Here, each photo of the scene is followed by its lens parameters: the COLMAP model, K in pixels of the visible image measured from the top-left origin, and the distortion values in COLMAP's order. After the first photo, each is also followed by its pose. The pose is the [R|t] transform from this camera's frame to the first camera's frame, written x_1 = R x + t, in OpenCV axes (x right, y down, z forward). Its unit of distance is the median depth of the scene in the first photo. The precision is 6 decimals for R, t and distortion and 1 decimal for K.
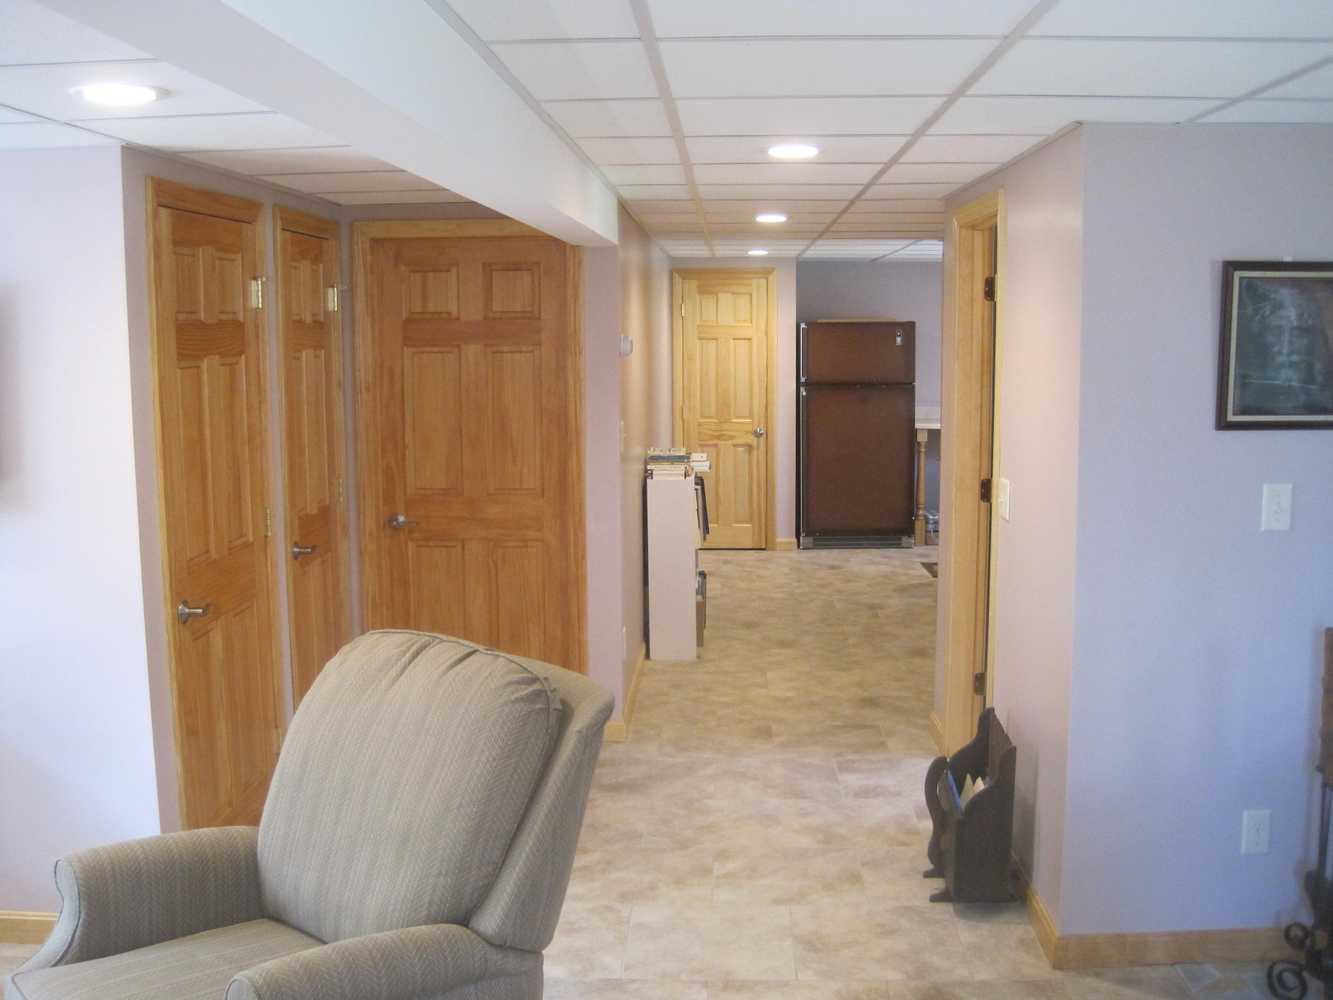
lens RADIAL K [[1382.2, 0, 666.3], [0, 1382.2, 500.1], [0, 0, 1]] dist [-0.122514, 0.000000]
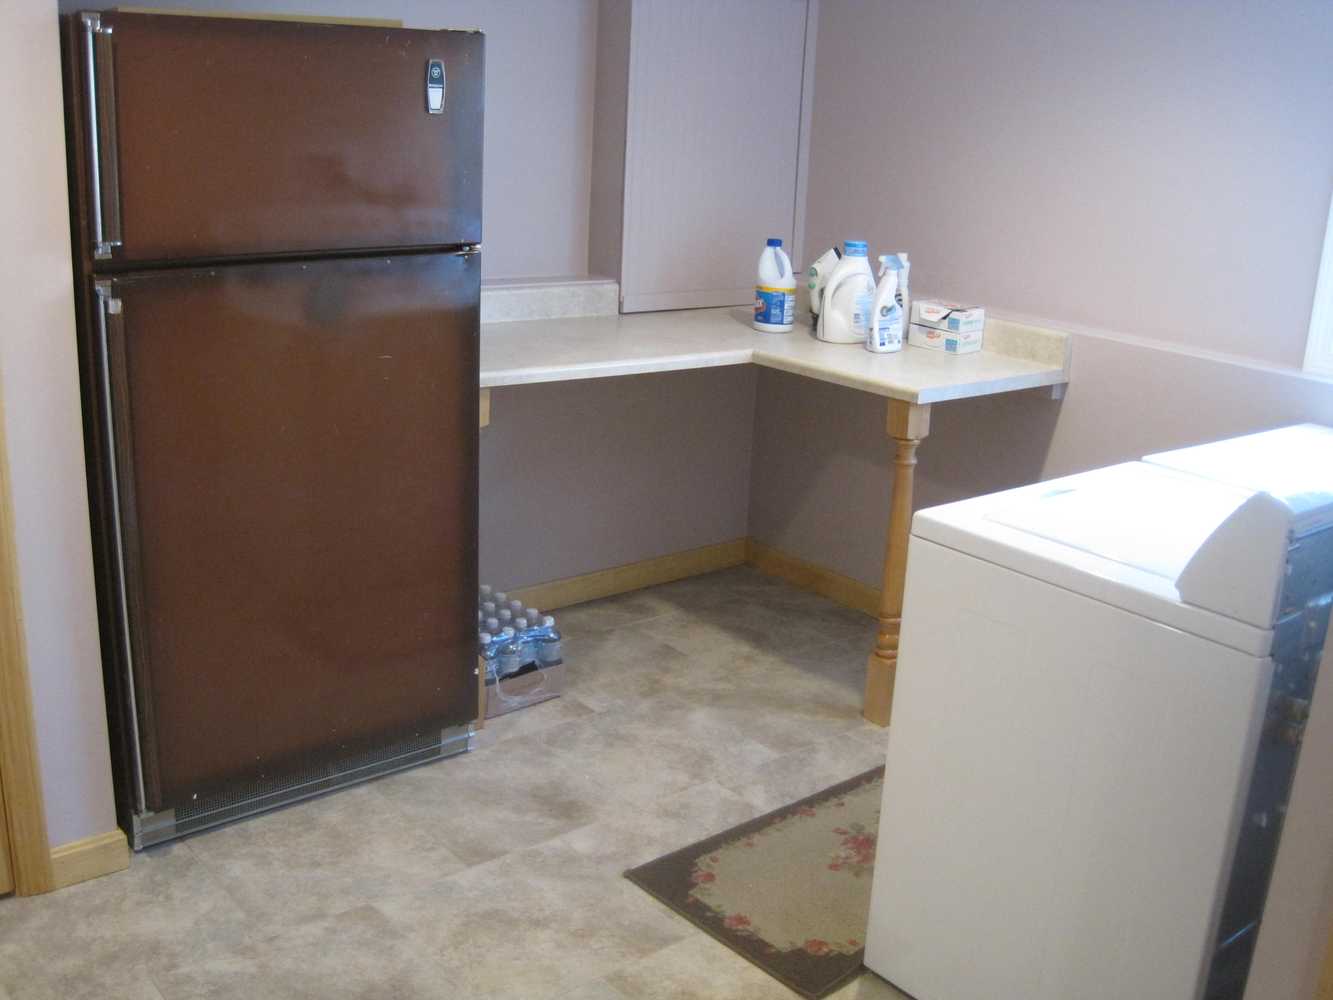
lens RADIAL K [[1382.2, 0, 667.7], [0, 1382.2, 497.7], [0, 0, 1]] dist [-0.122514, 0.000000]
pose [[0.725076, -0.151989, 0.671688, 0.003169], [0.027818, 0.981010, 0.191953, -0.086204], [-0.688107, -0.120496, 0.715535, 0.742783]]
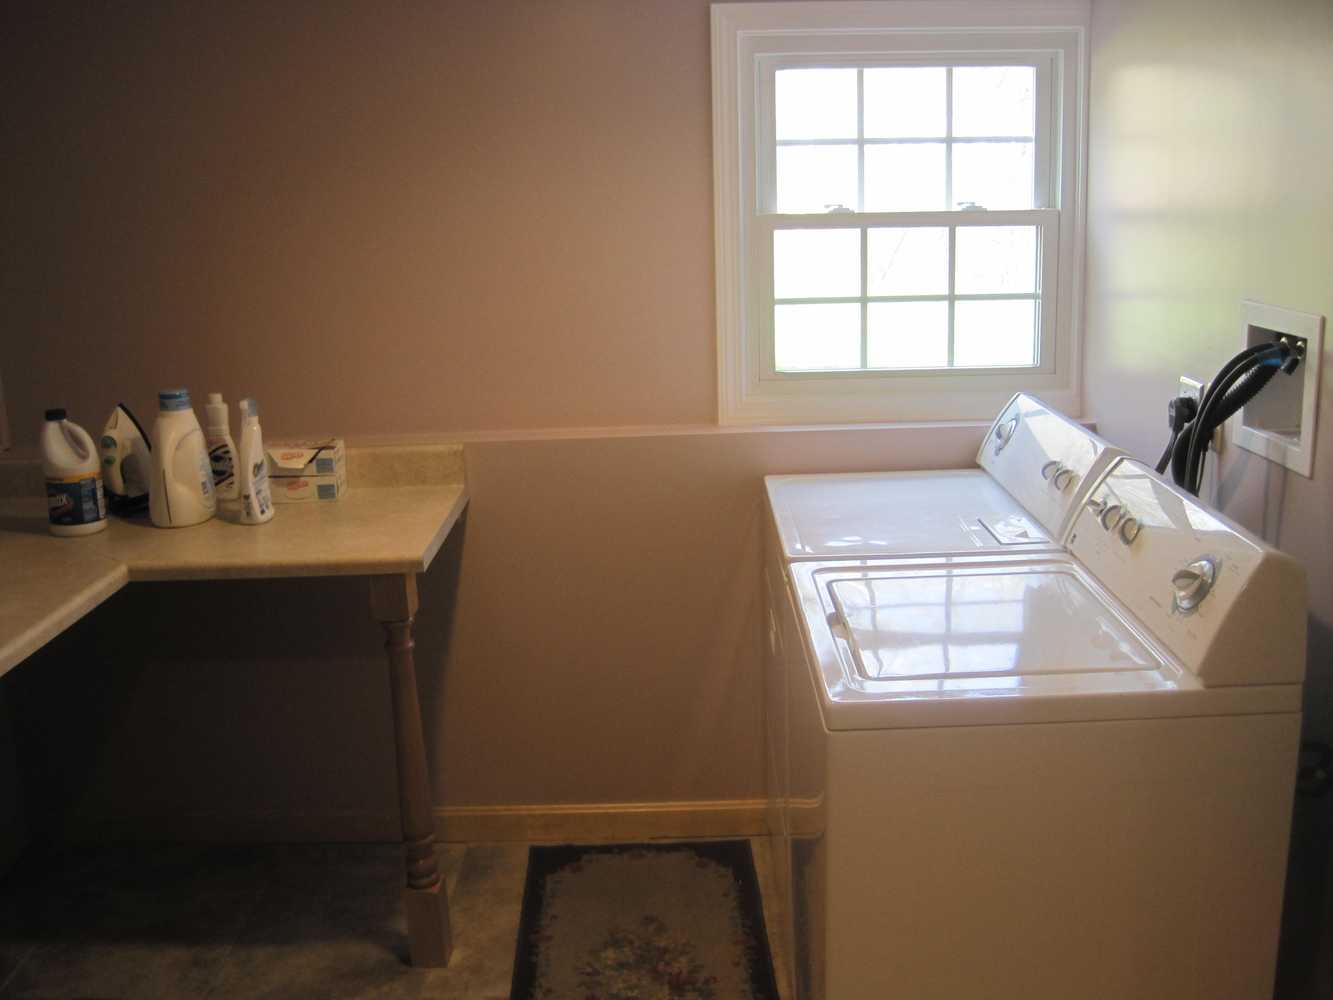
lens RADIAL K [[1382.2, 0, 667.6], [0, 1382.2, 509.1], [0, 0, 1]] dist [-0.122514, 0.000000]
pose [[-0.048999, -0.224426, 0.973258, 0.018583], [0.152702, 0.961290, 0.229354, -0.108381], [-0.987057, 0.159857, -0.012832, 0.901046]]
